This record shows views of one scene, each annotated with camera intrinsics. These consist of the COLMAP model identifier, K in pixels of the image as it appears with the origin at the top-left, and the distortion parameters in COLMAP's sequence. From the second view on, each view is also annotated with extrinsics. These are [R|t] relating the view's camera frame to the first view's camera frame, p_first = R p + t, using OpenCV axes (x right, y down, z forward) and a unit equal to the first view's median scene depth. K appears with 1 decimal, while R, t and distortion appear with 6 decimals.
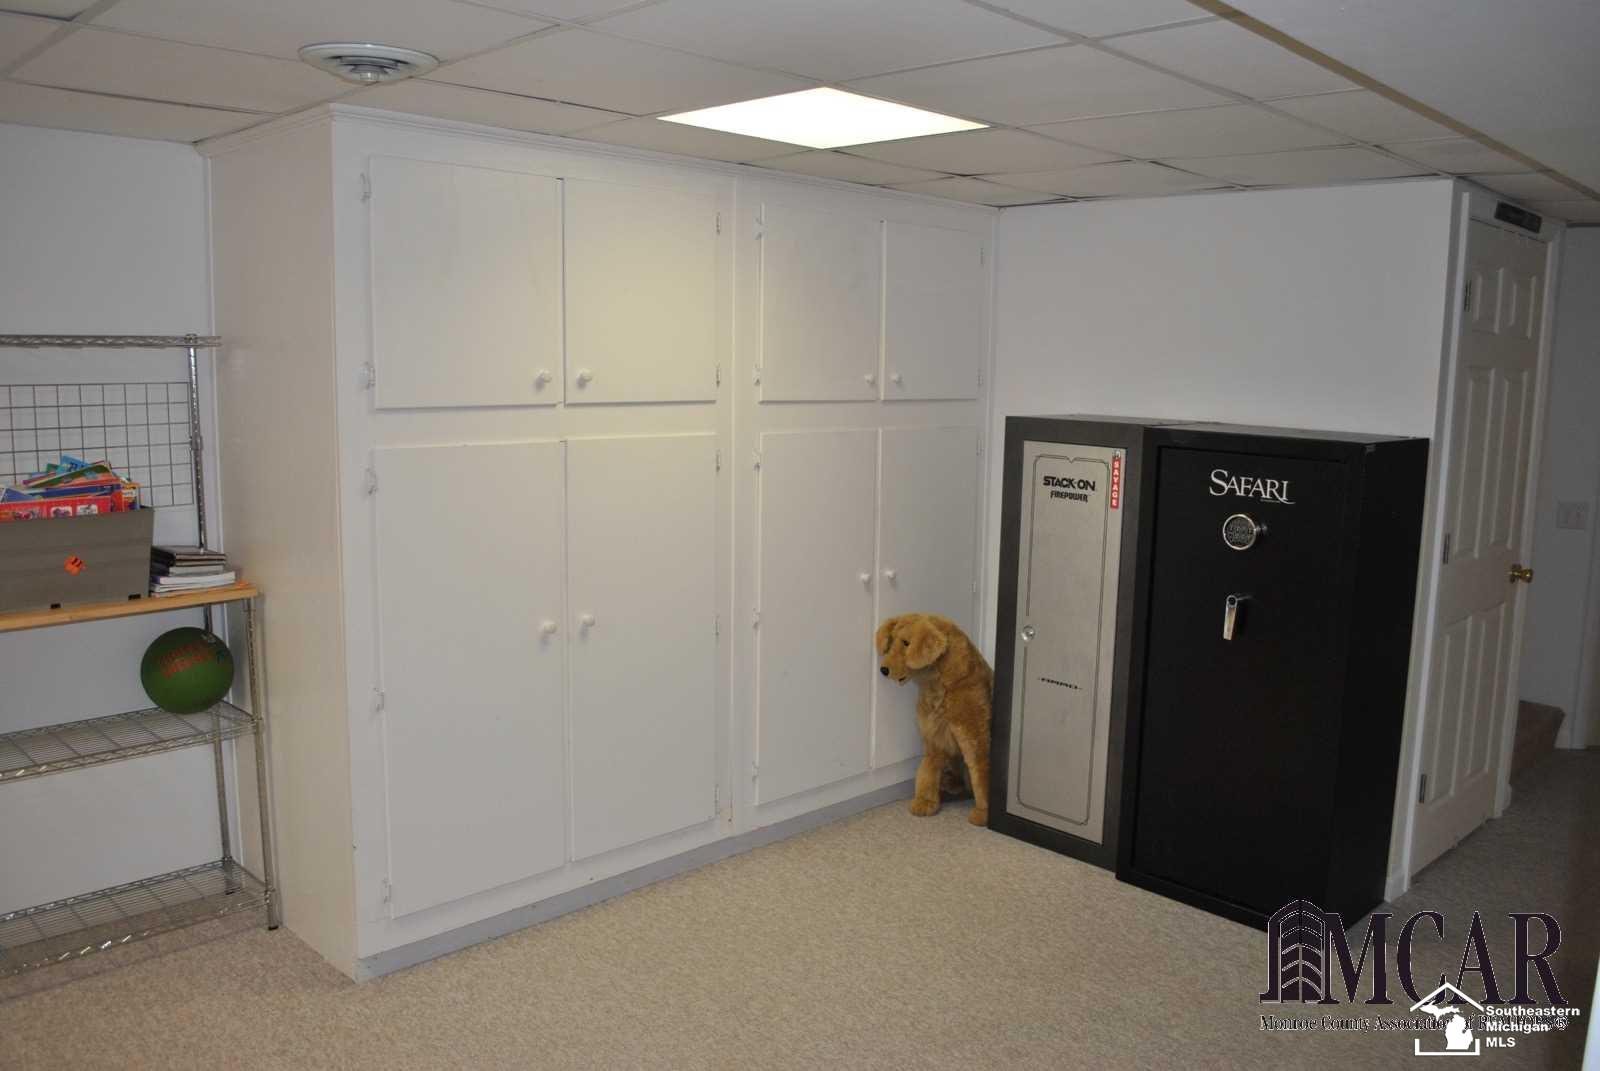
lens RADIAL K [[1262.7, 0, 800.7], [0, 1262.7, 543.3], [0, 0, 1]] dist [-0.084770, 0.000802]
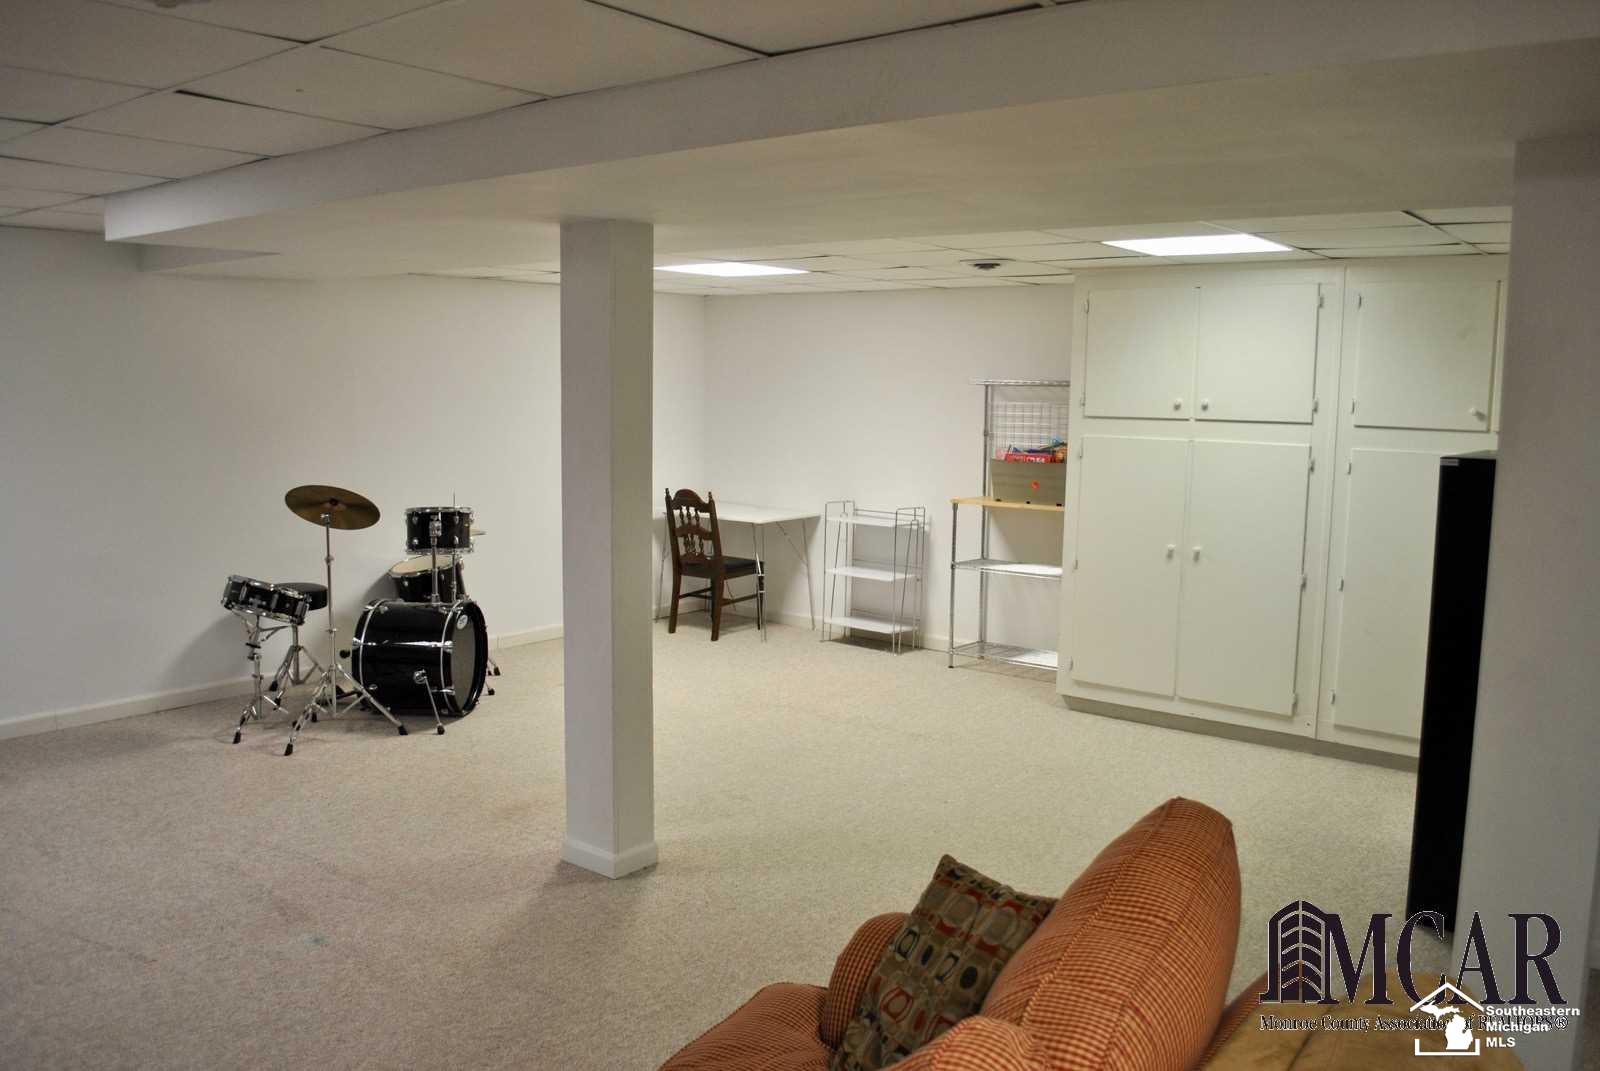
lens RADIAL K [[1262.7, 0, 800.1], [0, 1262.7, 533.5], [0, 0, 1]] dist [-0.084770, 0.000802]
pose [[0.104656, 0.094116, -0.990045, 1.434781], [-0.162003, 0.983828, 0.076400, -0.001643], [0.981225, 0.152395, 0.118211, 0.297129]]
